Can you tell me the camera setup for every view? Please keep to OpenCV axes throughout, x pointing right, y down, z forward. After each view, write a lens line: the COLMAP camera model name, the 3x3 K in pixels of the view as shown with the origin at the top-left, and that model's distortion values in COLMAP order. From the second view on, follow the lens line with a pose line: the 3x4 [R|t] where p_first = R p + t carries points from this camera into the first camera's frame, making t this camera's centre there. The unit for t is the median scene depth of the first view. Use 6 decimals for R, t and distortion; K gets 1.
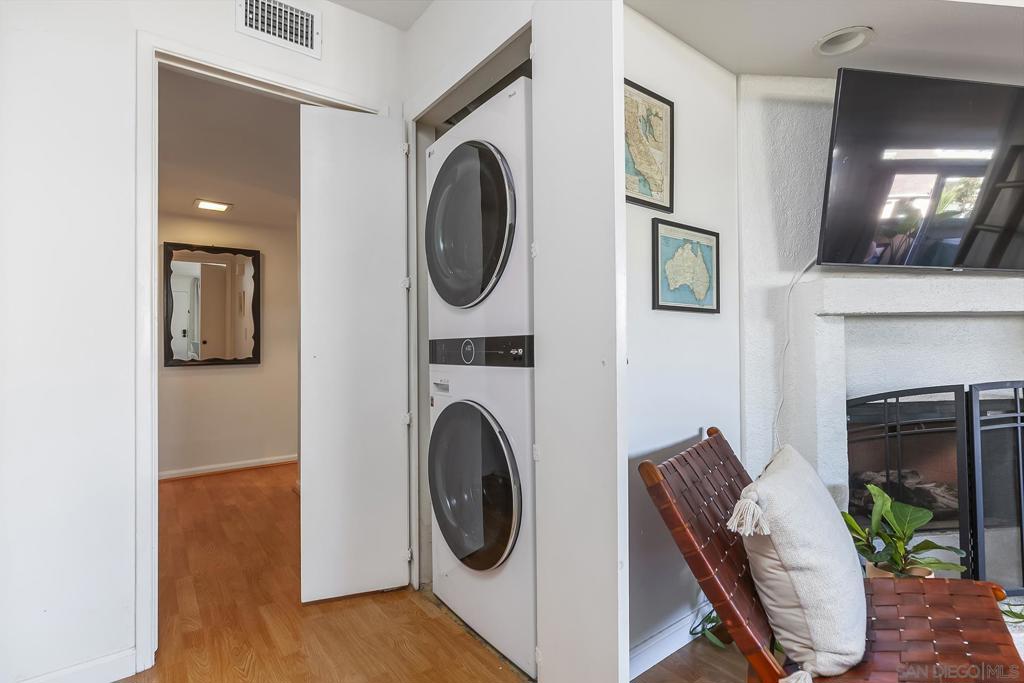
lens RADIAL K [[488.3, 0, 512.0], [0, 488.3, 341.5], [0, 0, 1]] dist [0.000953, 0.000061]
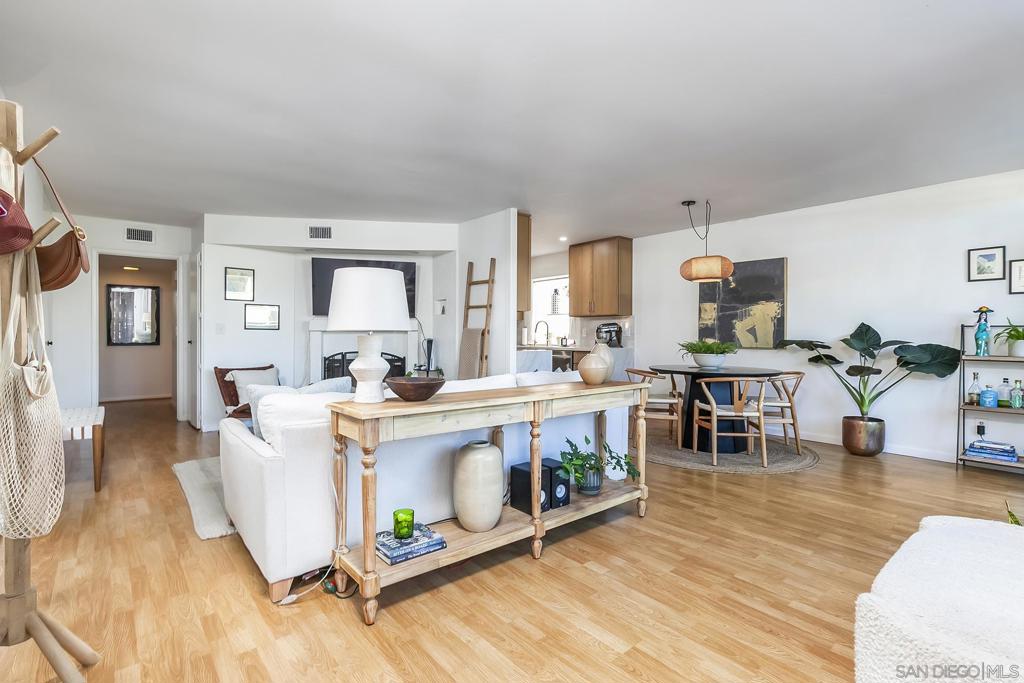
lens RADIAL K [[488.3, 0, 512.0], [0, 488.3, 341.5], [0, 0, 1]] dist [0.000953, 0.000061]
pose [[0.998474, 0.012912, 0.053686, 1.530307], [-0.013930, 0.999729, 0.018635, -0.054165], [-0.053431, -0.019354, 0.998384, -1.984388]]
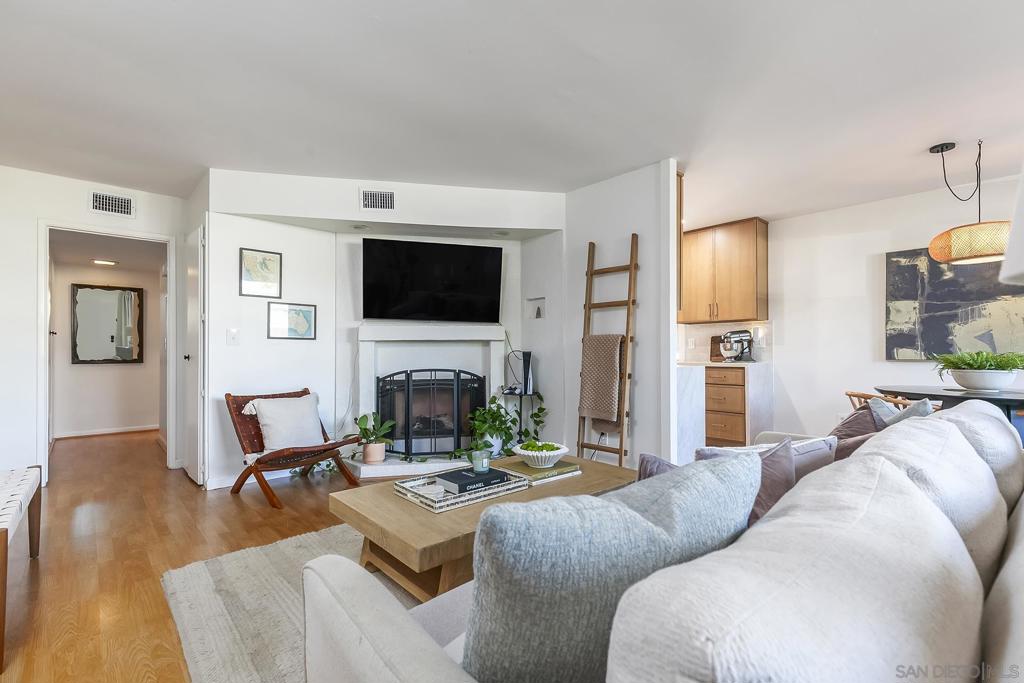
lens RADIAL K [[472.4, 0, 514.2], [0, 472.4, 351.0], [0, 0, 1]] dist [0.009915, -0.000745]
pose [[0.995949, 0.008807, 0.089488, 0.988947], [-0.009337, 0.999941, 0.005510, -0.021678], [-0.089434, -0.006323, 0.995973, -1.126238]]
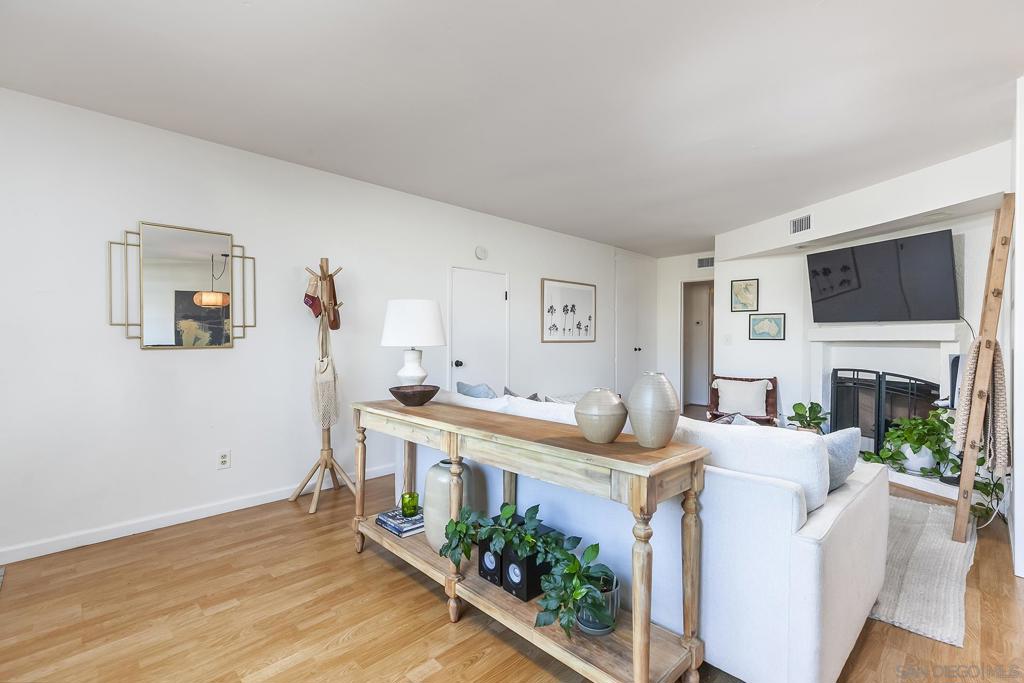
lens RADIAL K [[460.5, 0, 511.3], [0, 460.5, 340.1], [0, 0, 1]] dist [0.009333, -0.000064]
pose [[0.134575, 0.013195, -0.990816, 2.545075], [0.002879, 0.999902, 0.013707, -0.086648], [0.990899, -0.004697, 0.134524, -0.878755]]
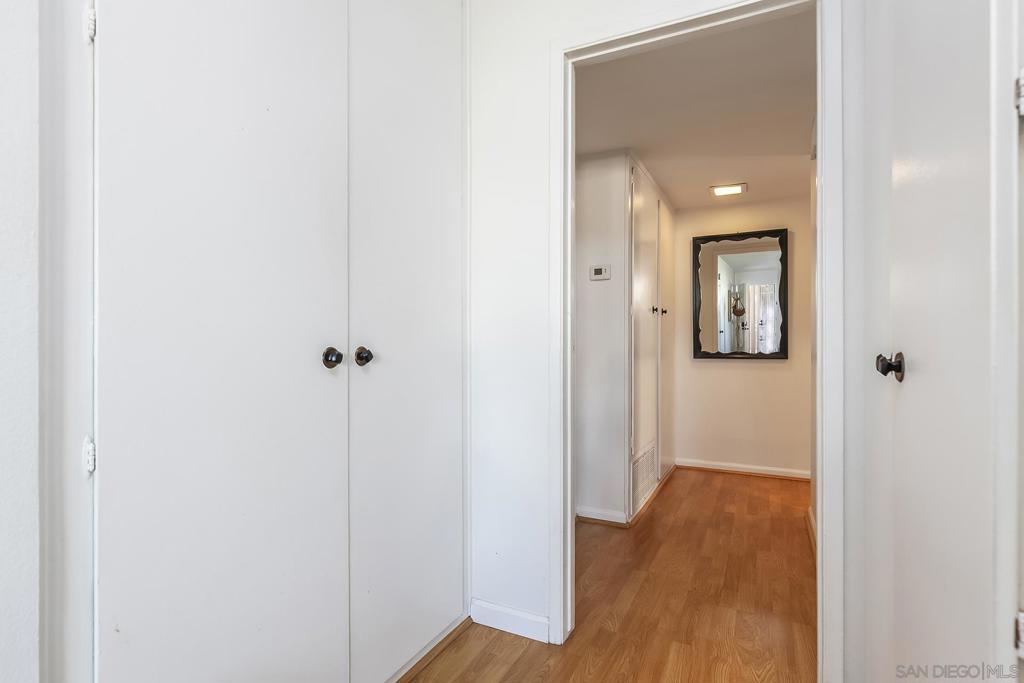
lens RADIAL K [[508.7, 0, 512.0], [0, 508.7, 341.5], [0, 0, 1]] dist [-0.002629, -0.000304]
pose [[0.446632, 0.010029, -0.894662, 0.143049], [0.005060, 0.999893, 0.013734, -0.001816], [0.894704, -0.010661, 0.446533, 0.324362]]
